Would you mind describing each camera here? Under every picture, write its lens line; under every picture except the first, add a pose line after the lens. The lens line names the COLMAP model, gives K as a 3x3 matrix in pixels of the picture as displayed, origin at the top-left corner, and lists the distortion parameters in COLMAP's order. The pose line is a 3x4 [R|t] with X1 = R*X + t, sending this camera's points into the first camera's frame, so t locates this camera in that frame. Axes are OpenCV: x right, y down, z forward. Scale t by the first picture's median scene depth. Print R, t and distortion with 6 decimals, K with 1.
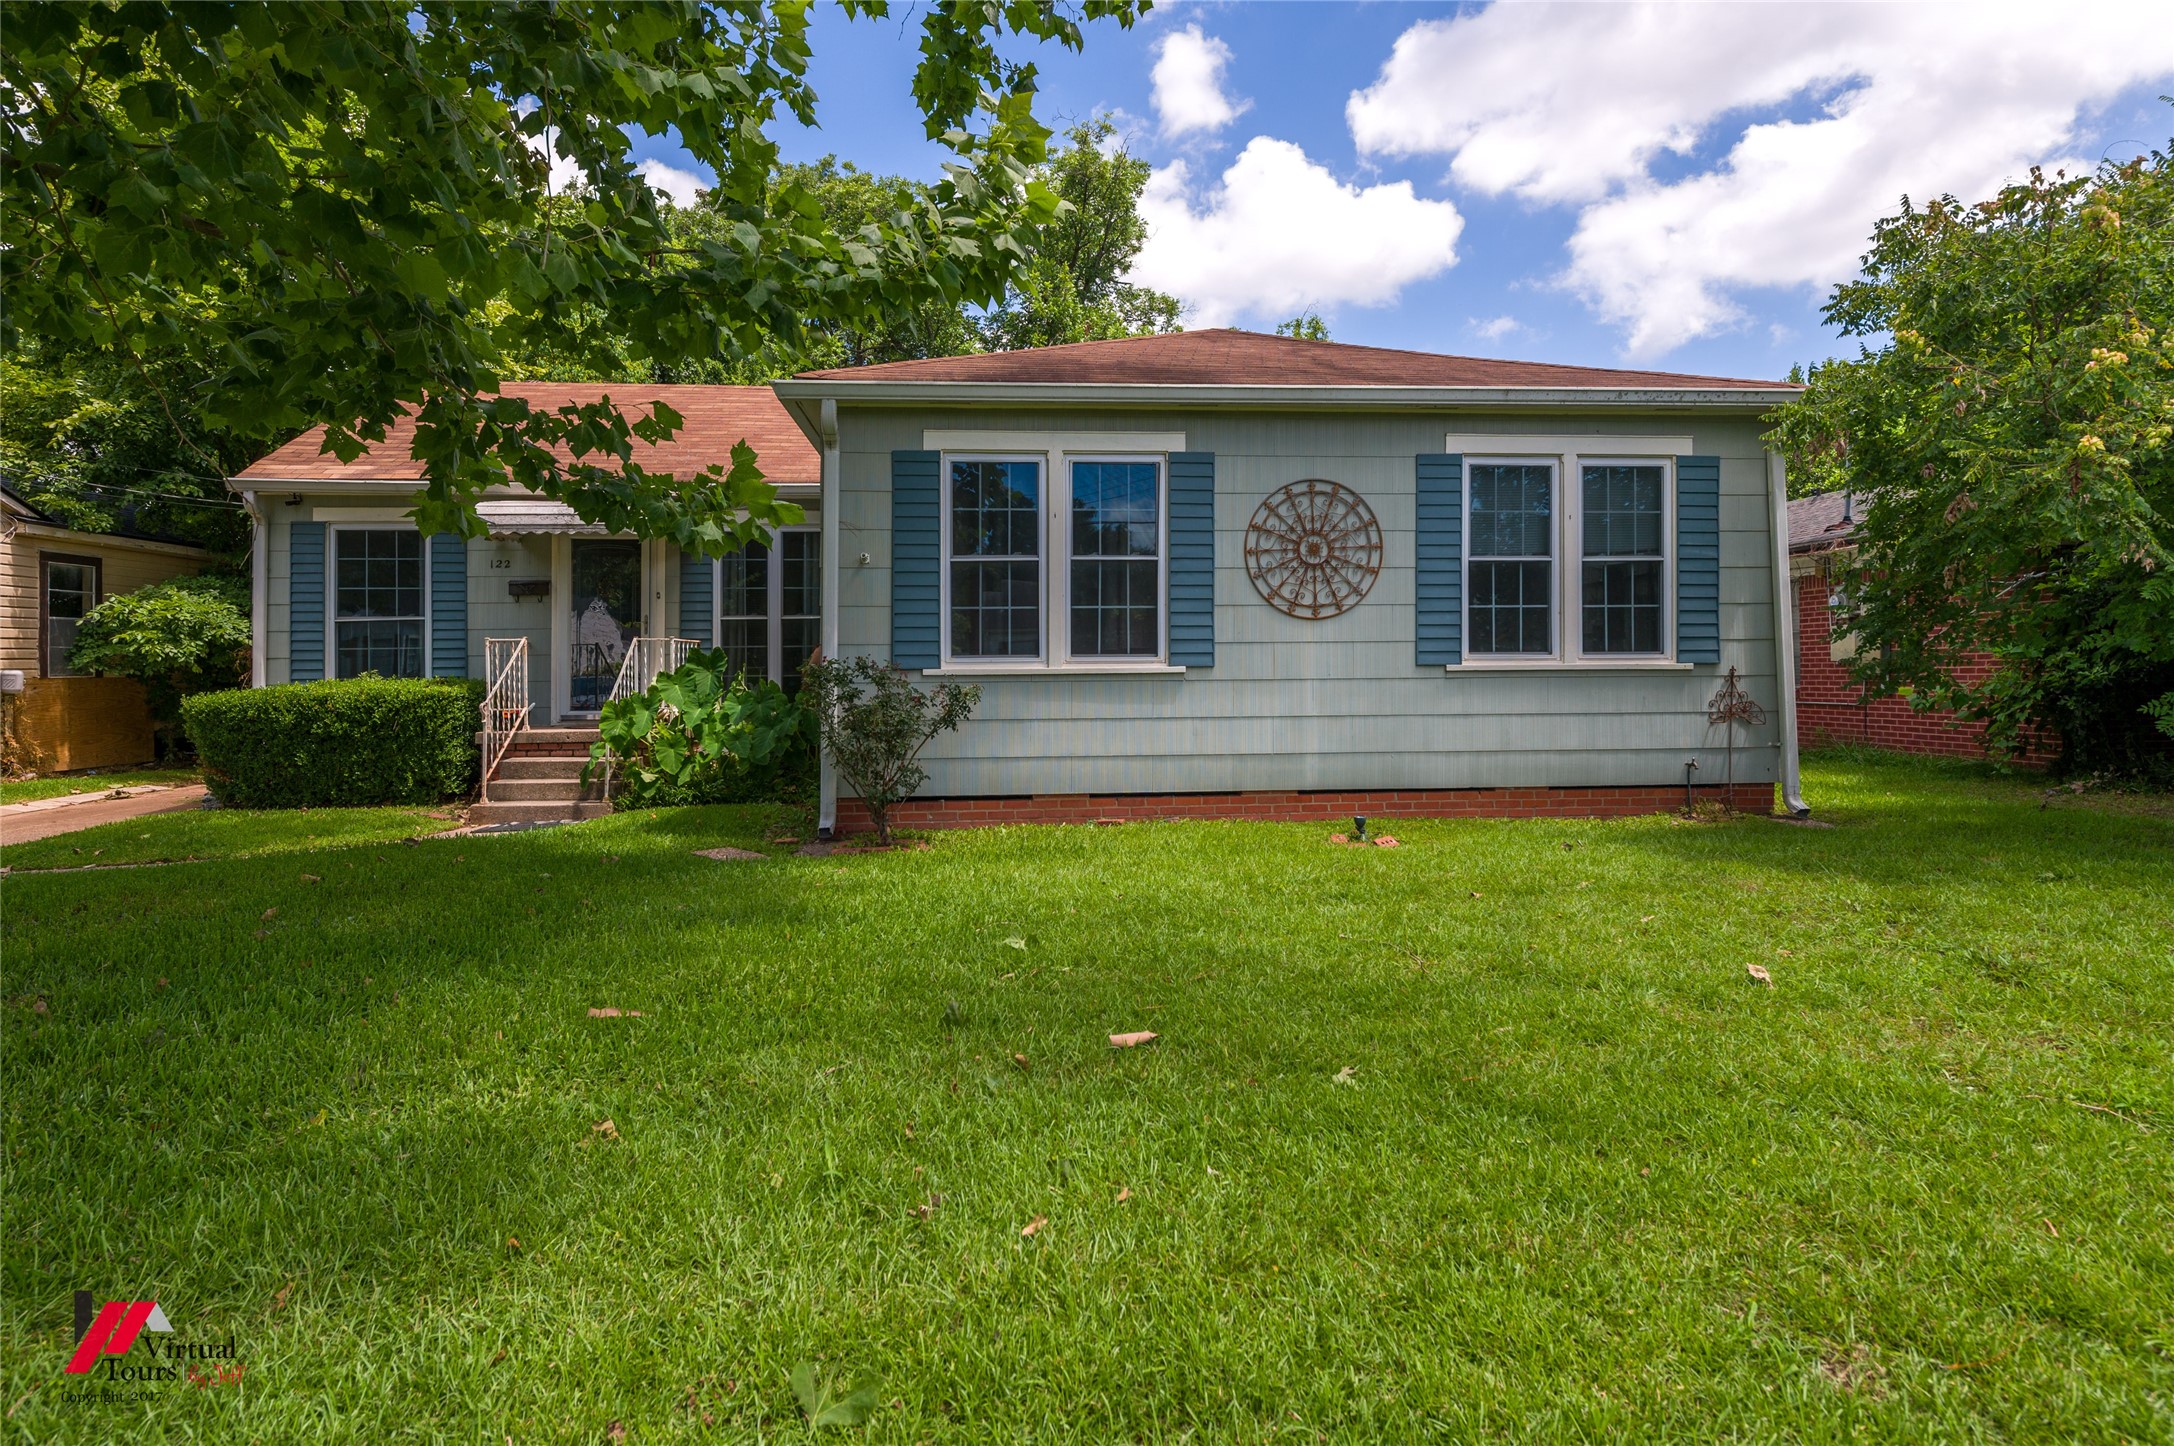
lens RADIAL K [[1182.7, 0, 1113.6], [0, 1182.7, 647.1], [0, 0, 1]] dist [-0.002053, 0.000975]
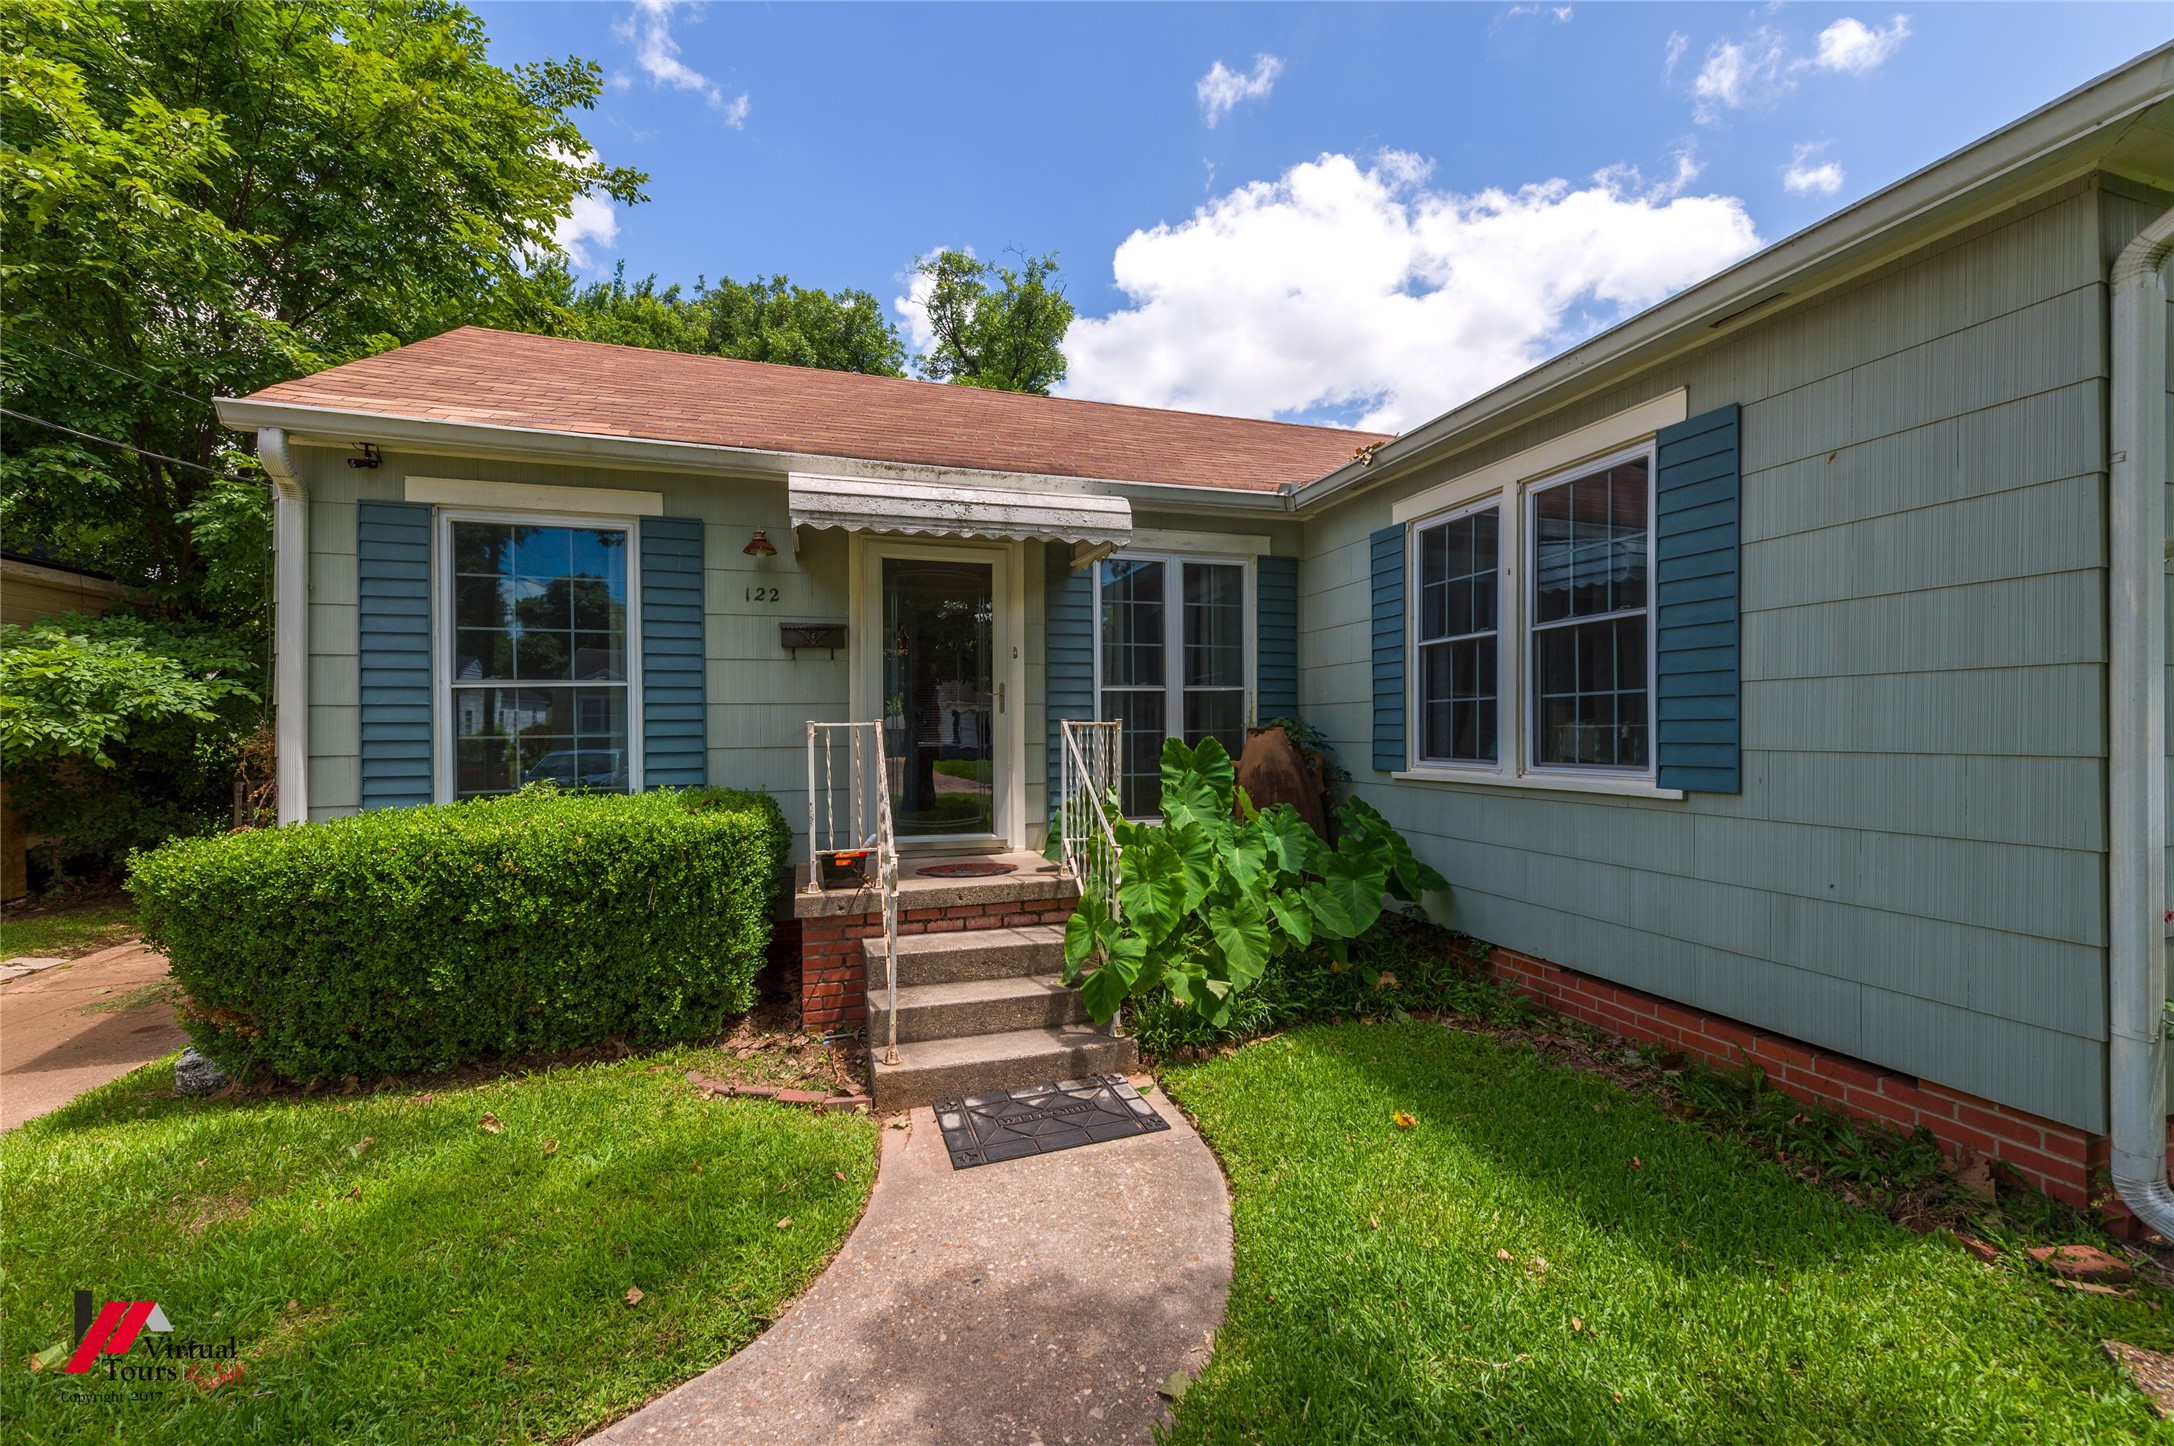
lens RADIAL K [[860.6, 0, 1095.4], [0, 860.6, 726.6], [0, 0, 1]] dist [0.005861, -0.000692]
pose [[0.976469, 0.002215, 0.215645, -0.601805], [-0.004988, 0.999912, 0.012315, -0.013394], [-0.215598, -0.013101, 0.976394, 0.722370]]
